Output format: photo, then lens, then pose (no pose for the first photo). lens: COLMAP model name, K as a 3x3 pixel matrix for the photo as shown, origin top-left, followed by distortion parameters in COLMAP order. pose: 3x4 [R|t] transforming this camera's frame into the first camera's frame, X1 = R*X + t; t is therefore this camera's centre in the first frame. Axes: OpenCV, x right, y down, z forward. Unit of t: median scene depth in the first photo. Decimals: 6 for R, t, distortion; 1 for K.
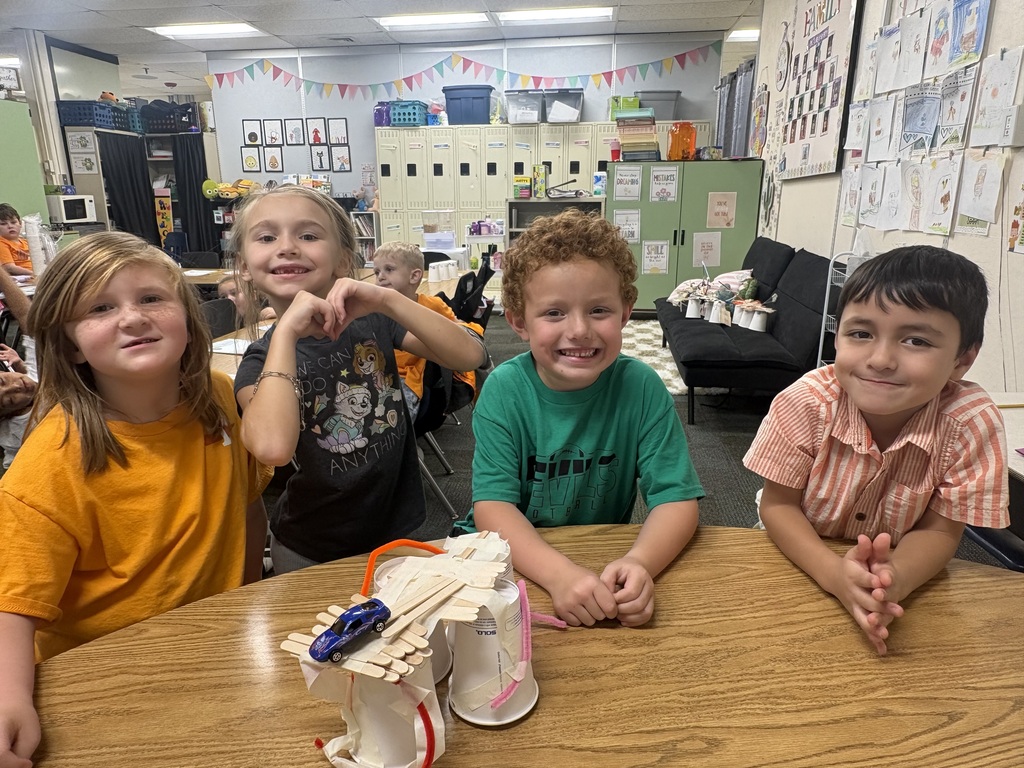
lens RADIAL K [[618.9, 0, 512.0], [0, 618.9, 384.0], [0, 0, 1]] dist [-0.009088, 0.002643]
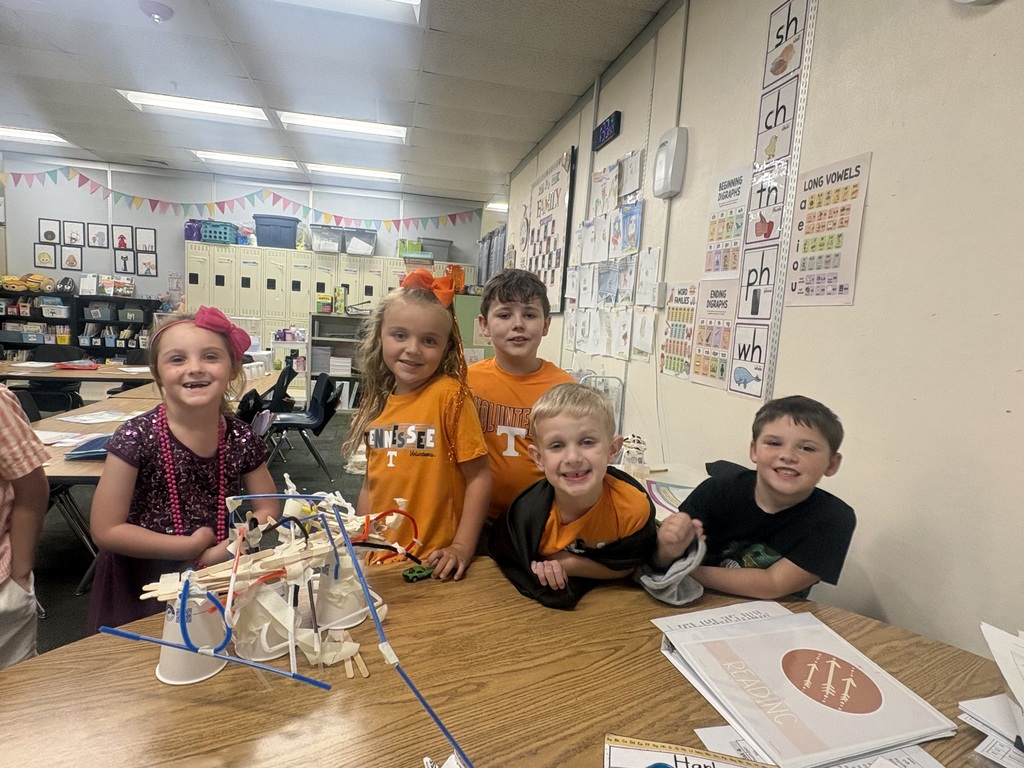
lens RADIAL K [[571.2, 0, 512.0], [0, 571.2, 384.0], [0, 0, 1]] dist [-0.002482, 0.000545]
pose [[0.934127, 0.028158, 0.355829, -0.032279], [0.029790, 0.987255, -0.156331, 0.016466], [-0.355696, 0.156633, 0.921383, -0.115112]]
